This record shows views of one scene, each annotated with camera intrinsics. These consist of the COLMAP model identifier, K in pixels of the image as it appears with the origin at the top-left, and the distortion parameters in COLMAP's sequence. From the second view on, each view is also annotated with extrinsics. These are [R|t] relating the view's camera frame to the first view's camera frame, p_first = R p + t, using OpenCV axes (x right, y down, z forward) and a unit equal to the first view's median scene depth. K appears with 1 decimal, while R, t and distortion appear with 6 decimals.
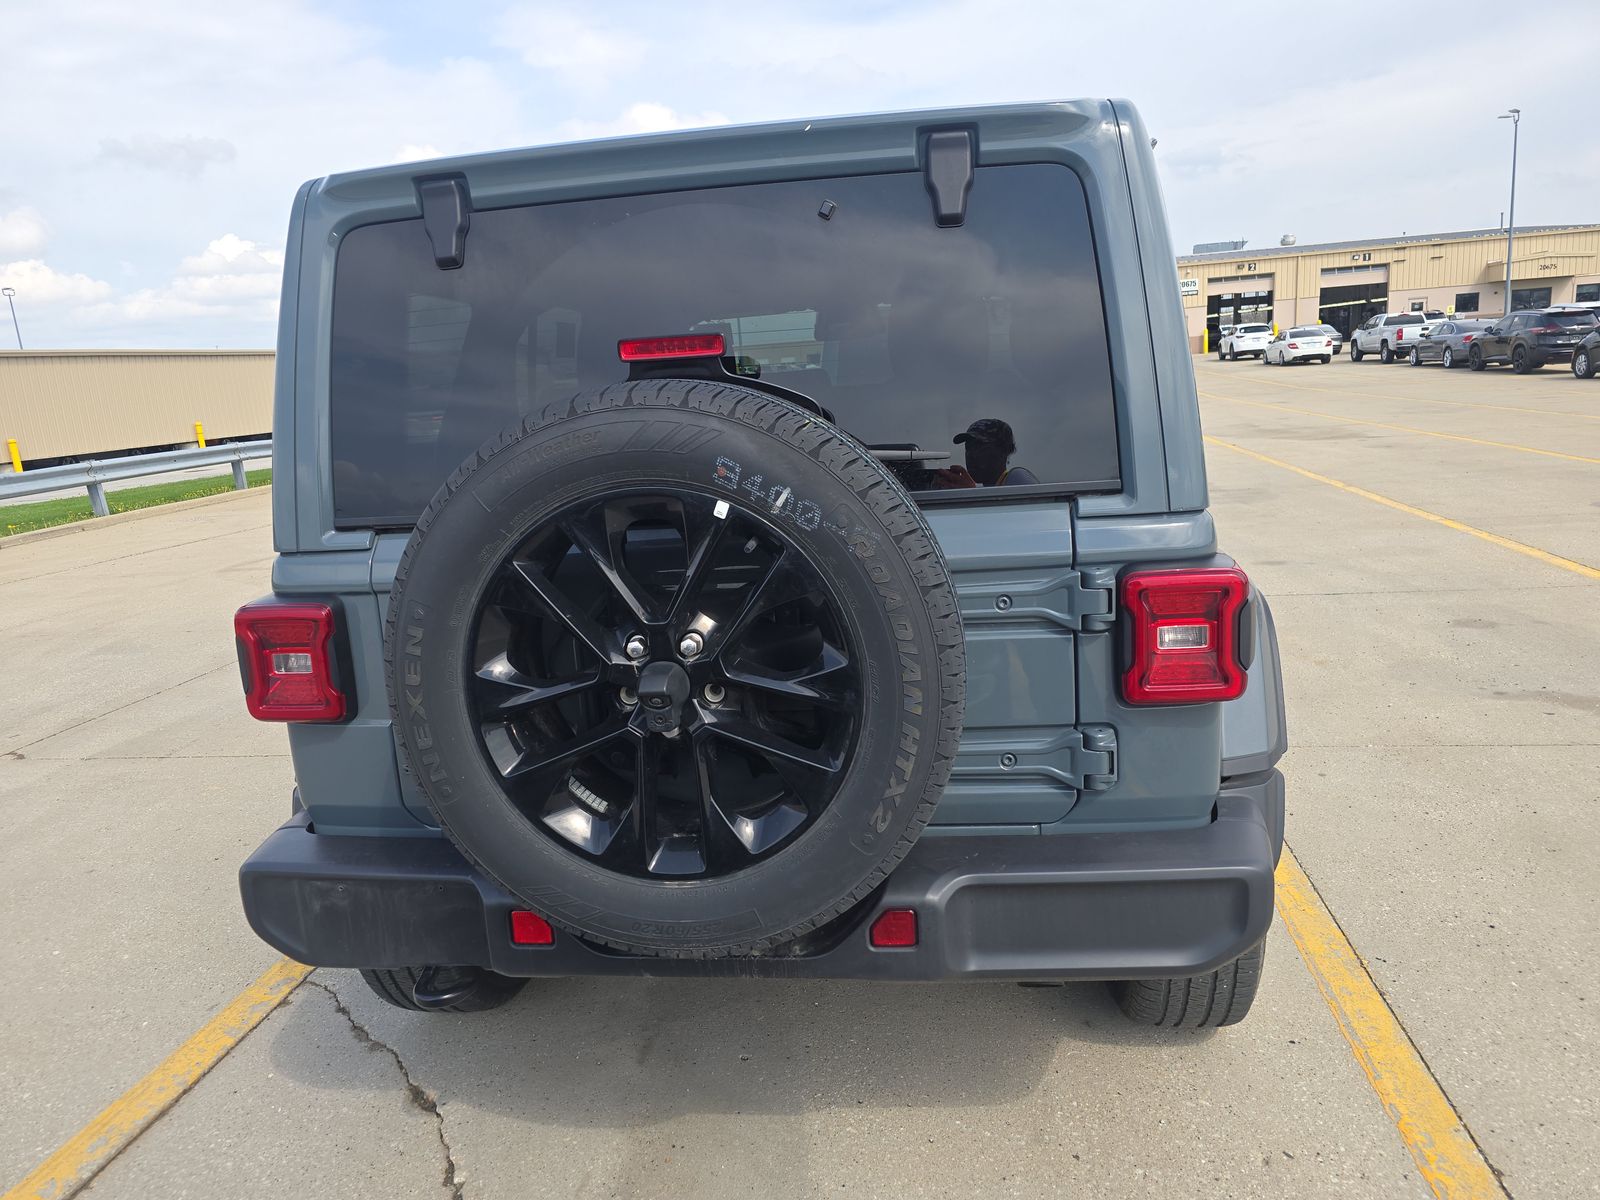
lens RADIAL K [[1123.9, 0, 814.8], [0, 1123.9, 592.8], [0, 0, 1]] dist [0.014137, -0.014362]
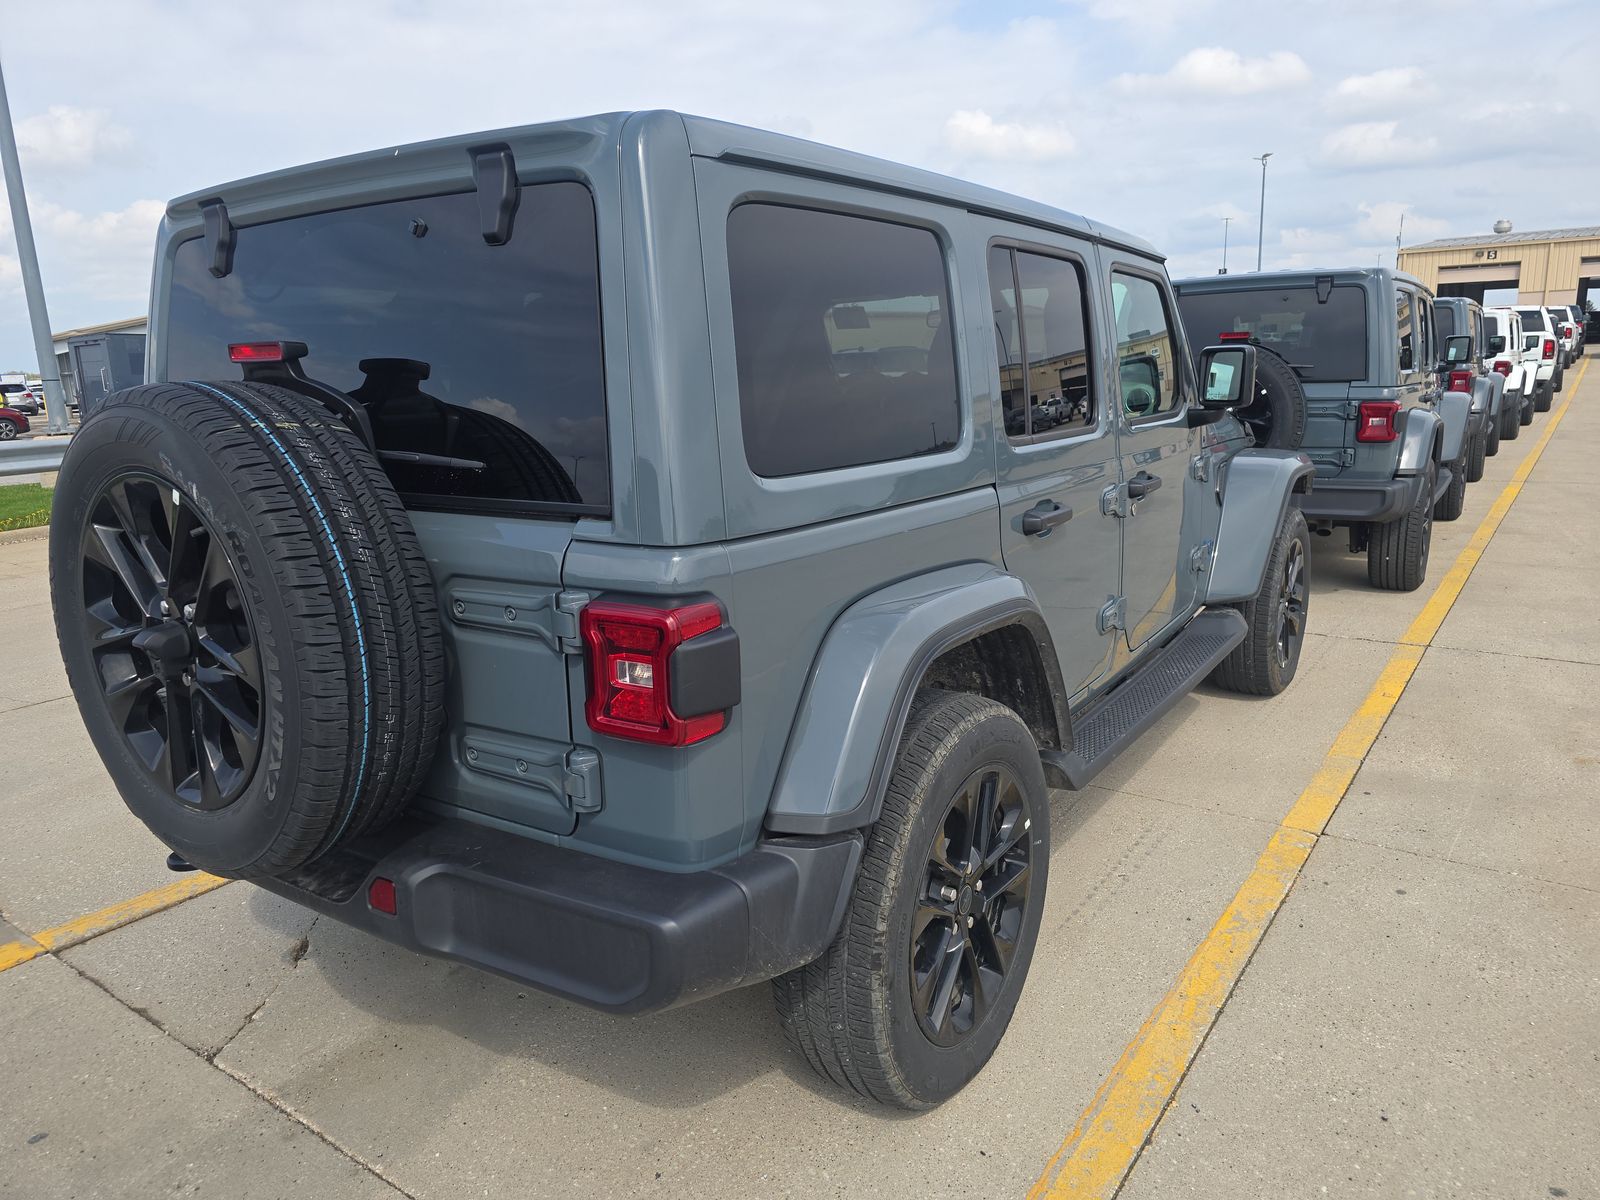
lens RADIAL K [[1123.9, 0, 817.2], [0, 1123.9, 598.5], [0, 0, 1]] dist [0.014137, -0.014362]
pose [[0.895955, 0.140073, -0.421477, 0.649162], [-0.123941, 0.990120, 0.065588, -0.082399], [0.426500, -0.006525, 0.904464, 0.145849]]
